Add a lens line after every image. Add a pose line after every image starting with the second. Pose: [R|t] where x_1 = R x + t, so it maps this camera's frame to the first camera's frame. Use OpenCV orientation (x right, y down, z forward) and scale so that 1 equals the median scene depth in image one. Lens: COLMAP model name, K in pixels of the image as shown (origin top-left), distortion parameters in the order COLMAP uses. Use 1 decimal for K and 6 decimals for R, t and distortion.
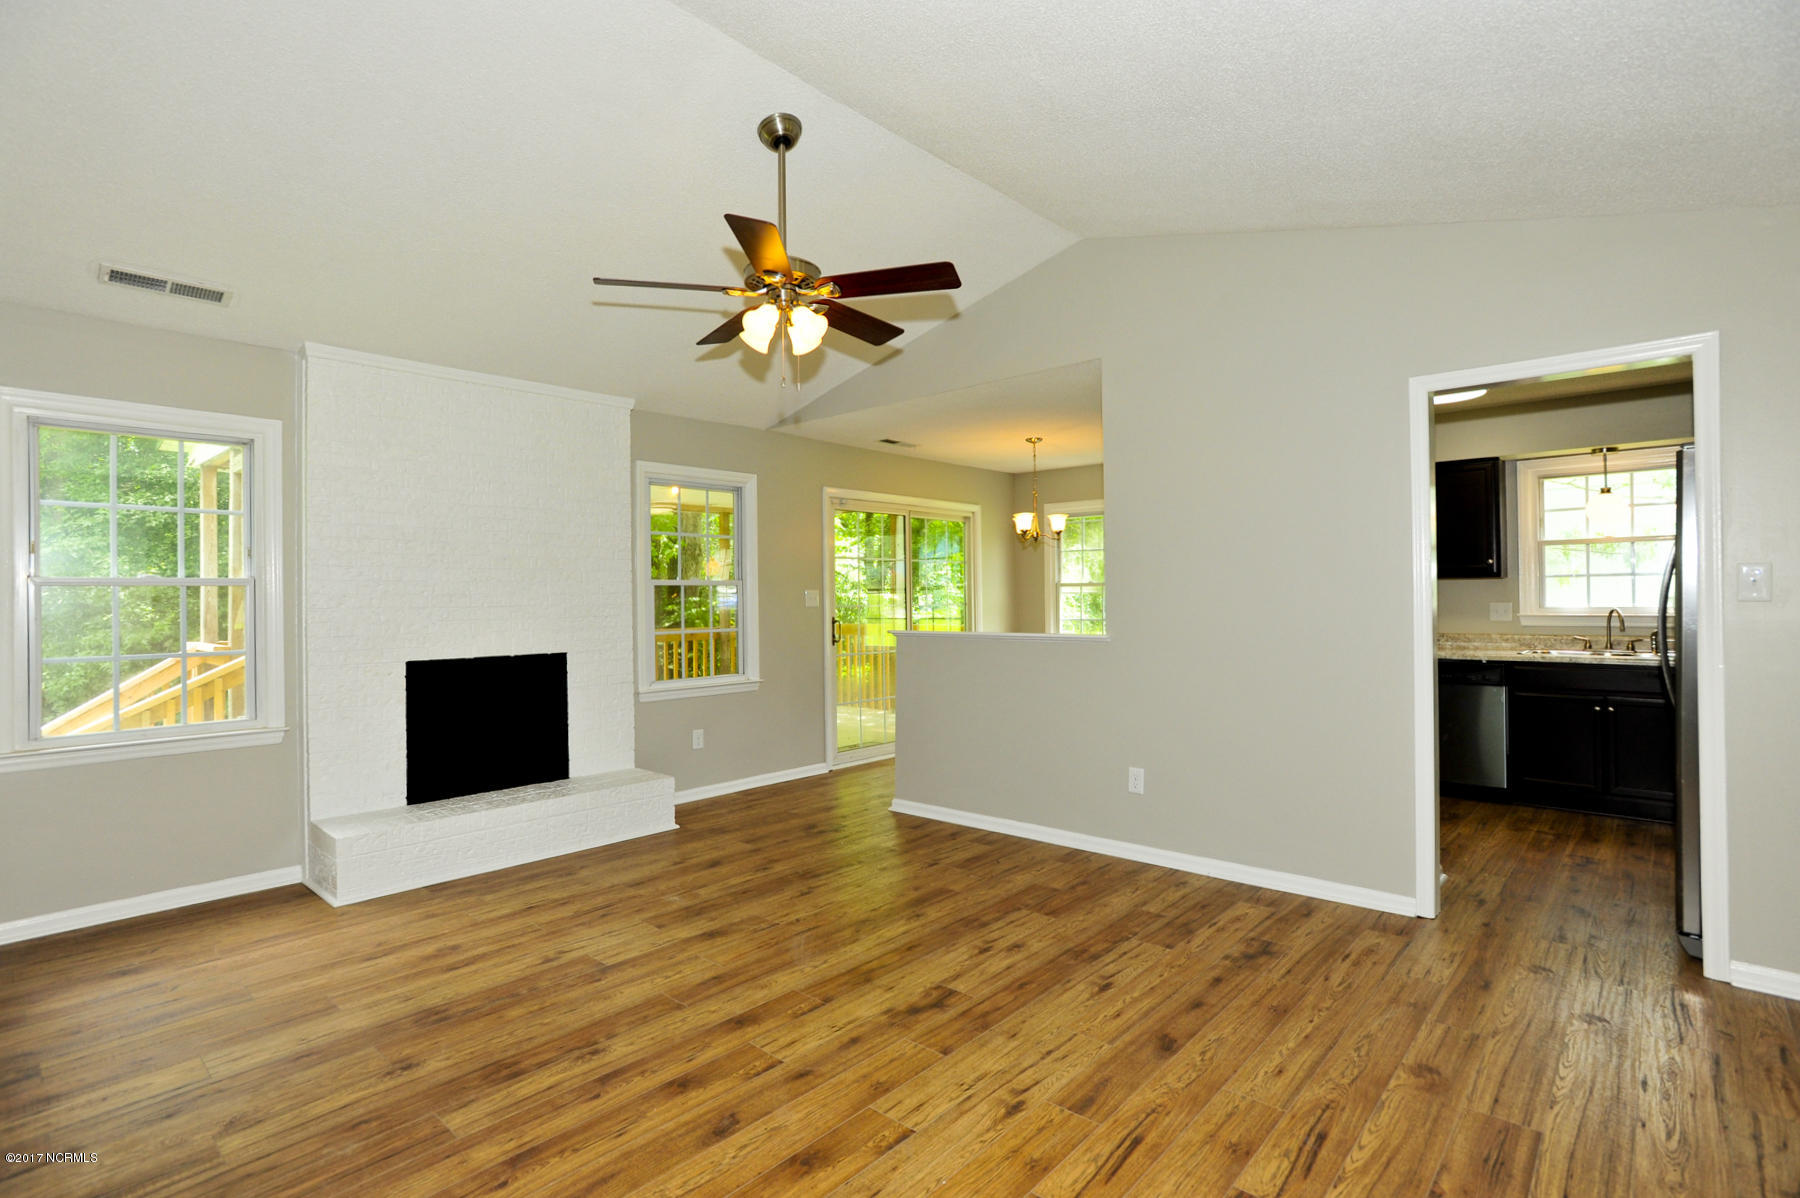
lens RADIAL K [[864.7, 0, 899.5], [0, 864.7, 602.5], [0, 0, 1]] dist [-0.049470, 0.013662]
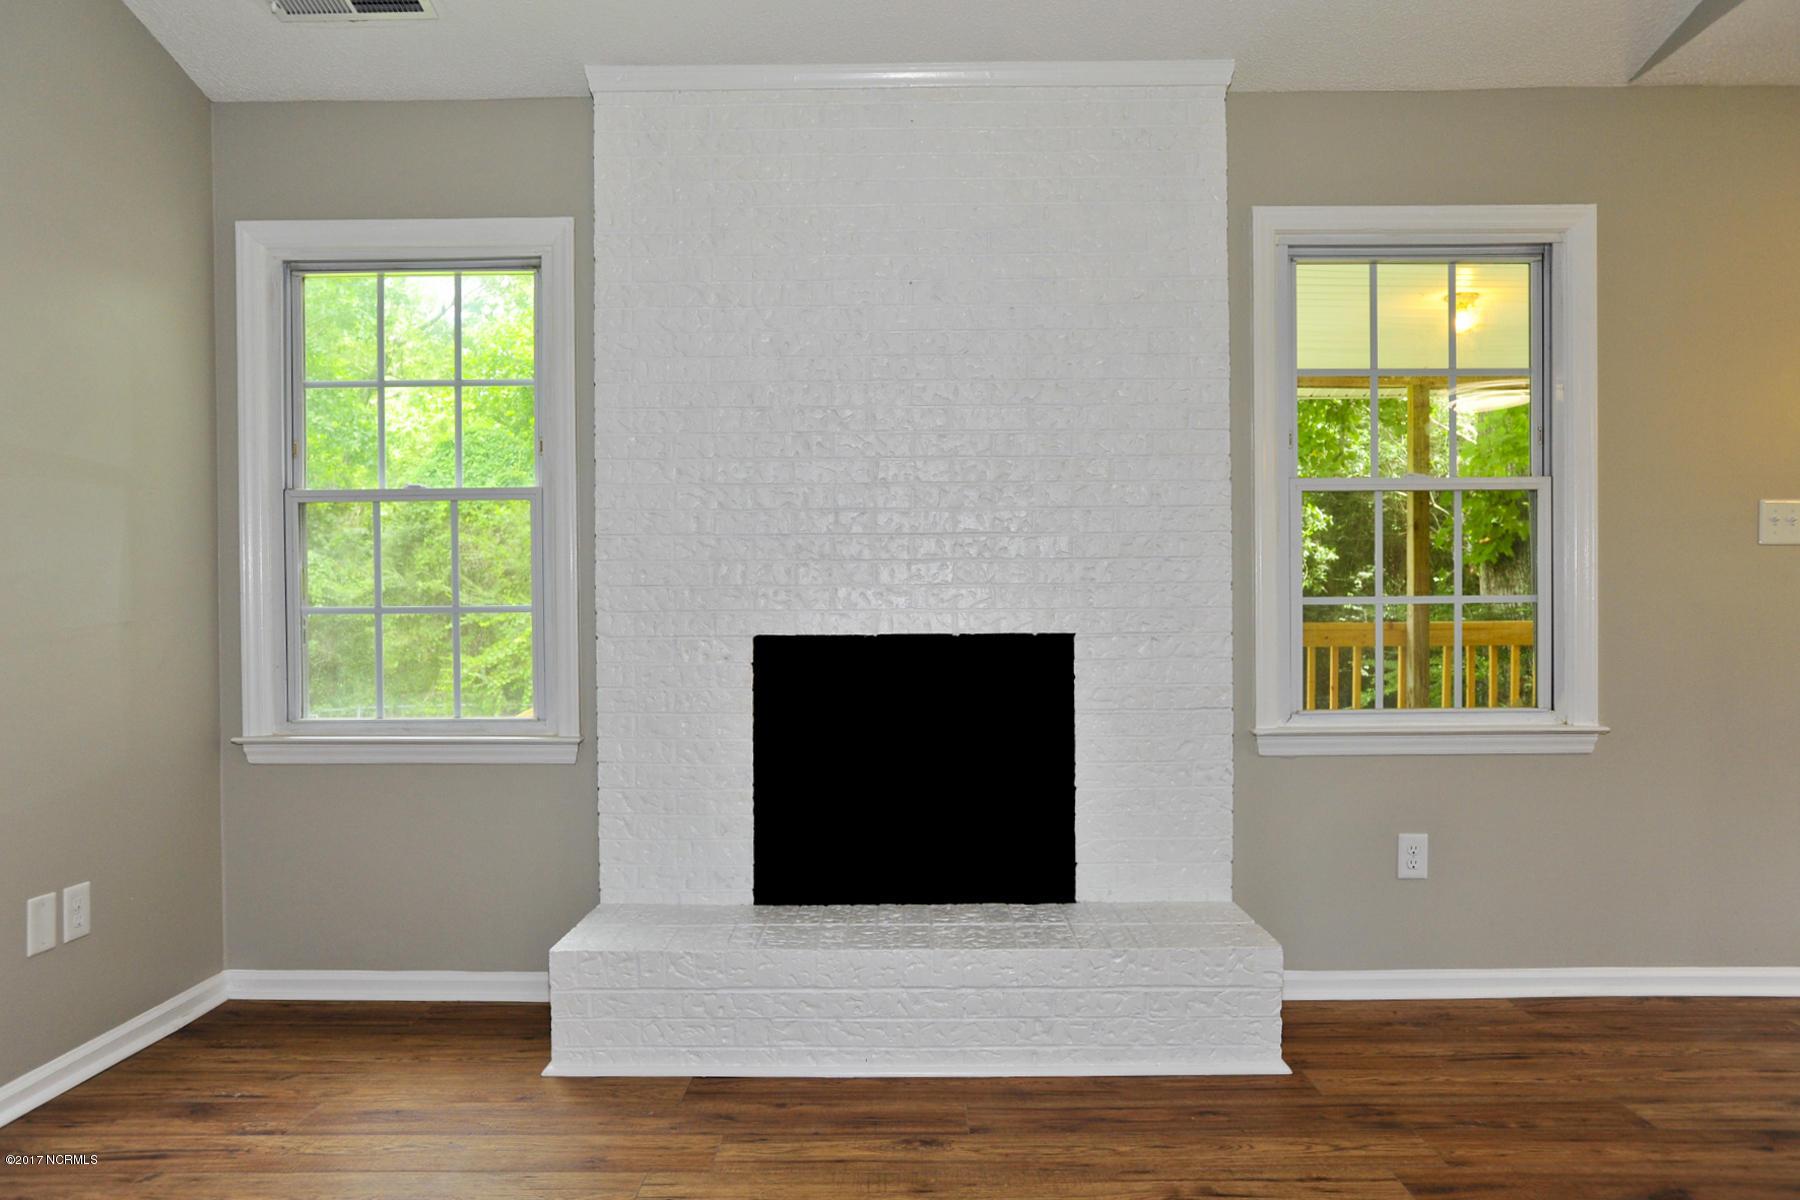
lens RADIAL K [[1171.5, 0, 904.3], [0, 1171.5, 630.0], [0, 0, 1]] dist [-0.025636, 0.013643]
pose [[0.665379, 0.018126, -0.746285, 0.039503], [-0.003424, 0.999769, 0.021230, 0.063668], [0.746498, -0.011570, 0.665288, 0.745291]]
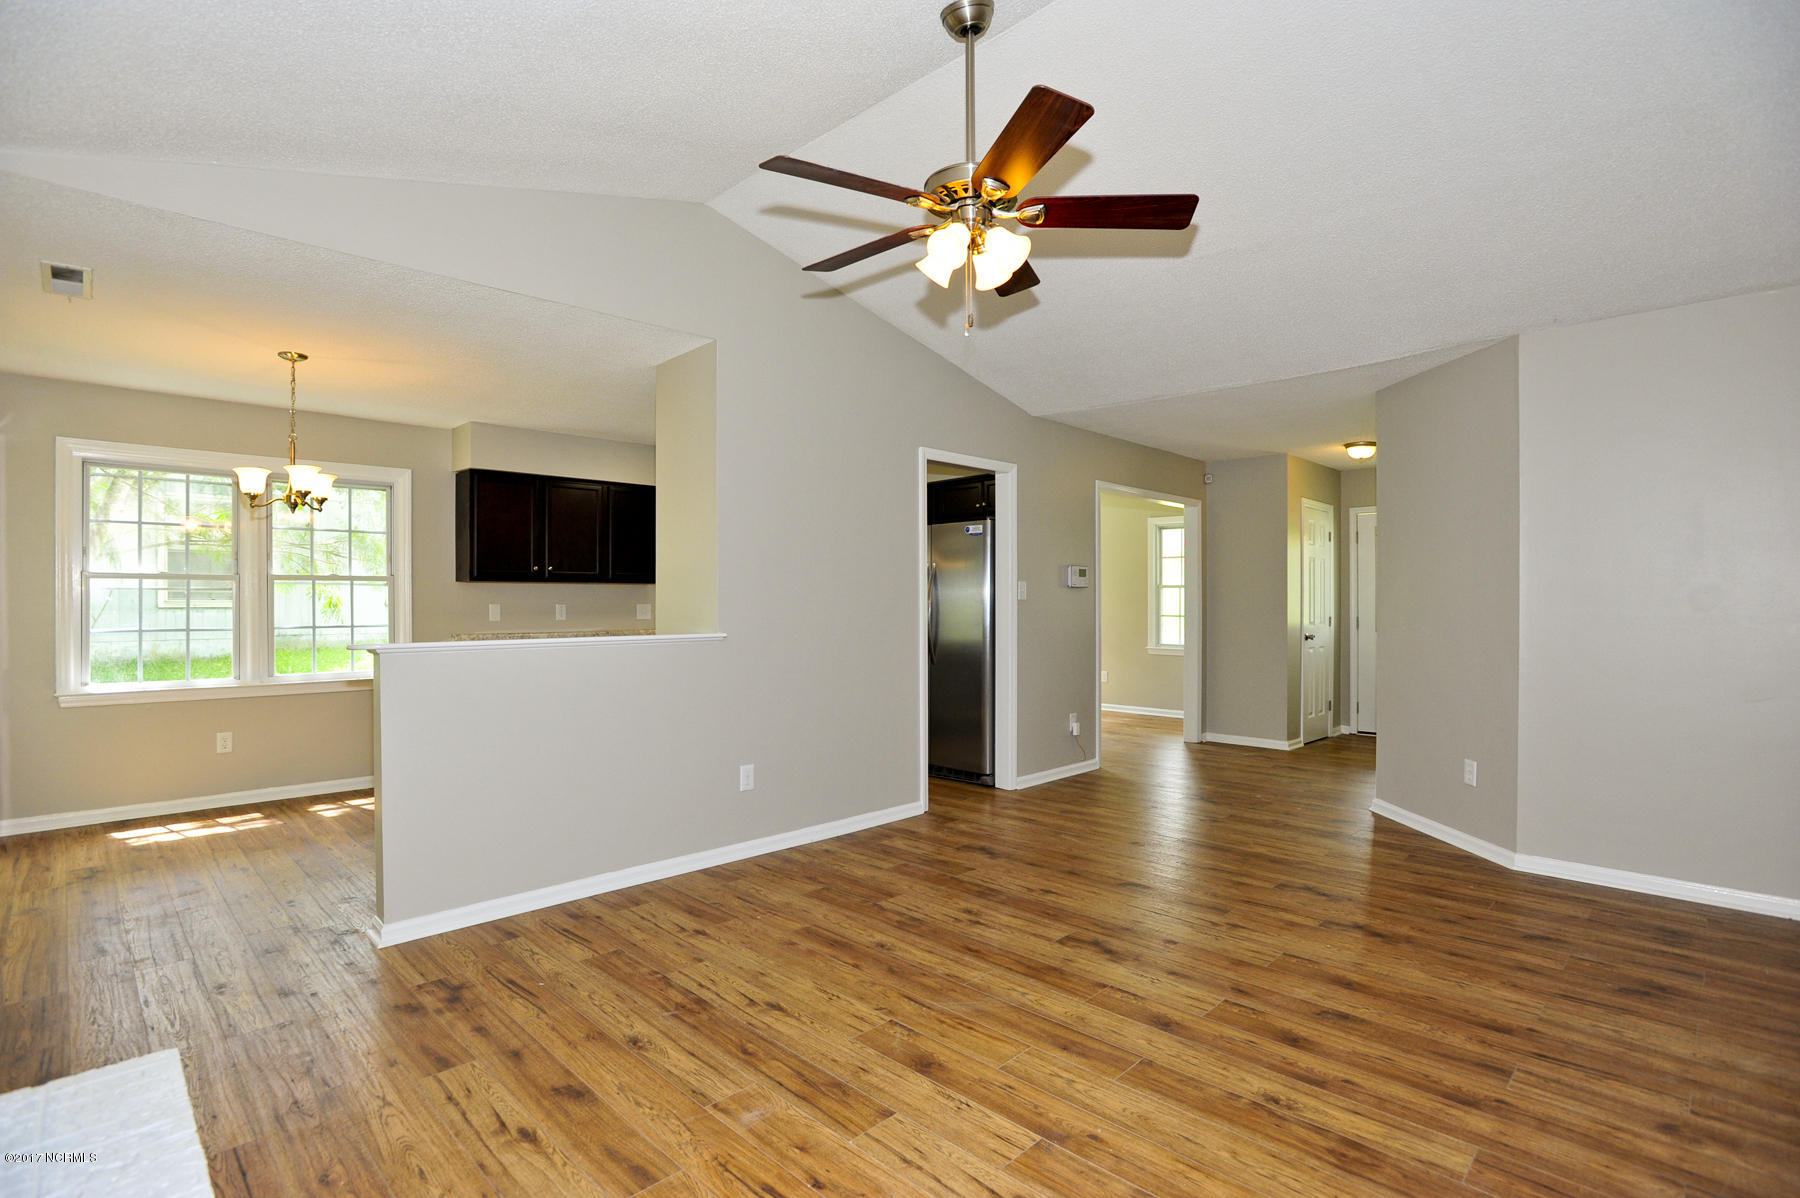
lens RADIAL K [[864.7, 0, 910.2], [0, 864.7, 598.5], [0, 0, 1]] dist [-0.049470, 0.013662]
pose [[0.037554, 0.015120, 0.999180, -0.912859], [0.002690, 0.999880, -0.015231, 0.018373], [-0.999291, 0.003260, 0.037508, 0.976824]]
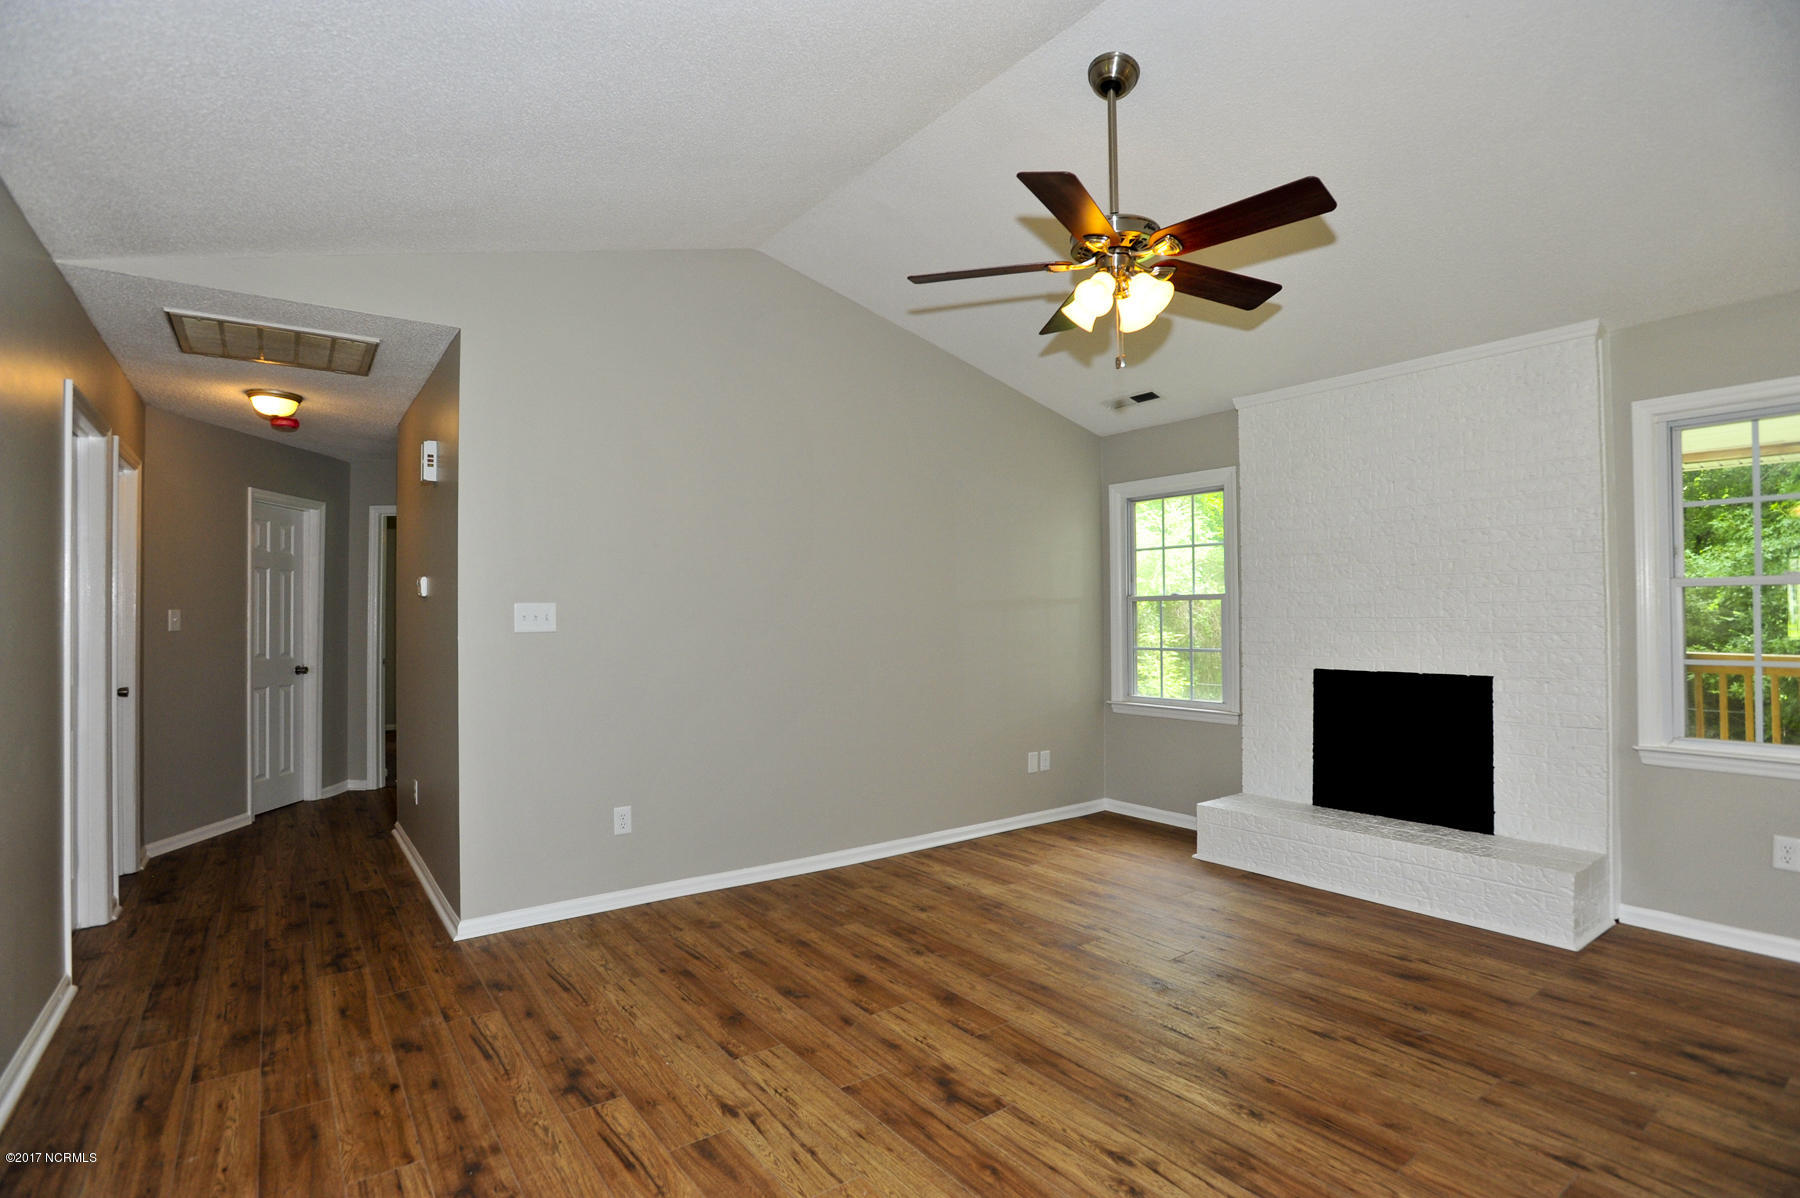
lens RADIAL K [[864.7, 0, 899.8], [0, 864.7, 606.0], [0, 0, 1]] dist [-0.049470, 0.013662]
pose [[-0.198391, -0.000658, -0.980123, 0.715928], [0.006670, 0.999976, -0.002022, -0.012717], [0.980100, -0.006938, -0.198381, 0.907566]]
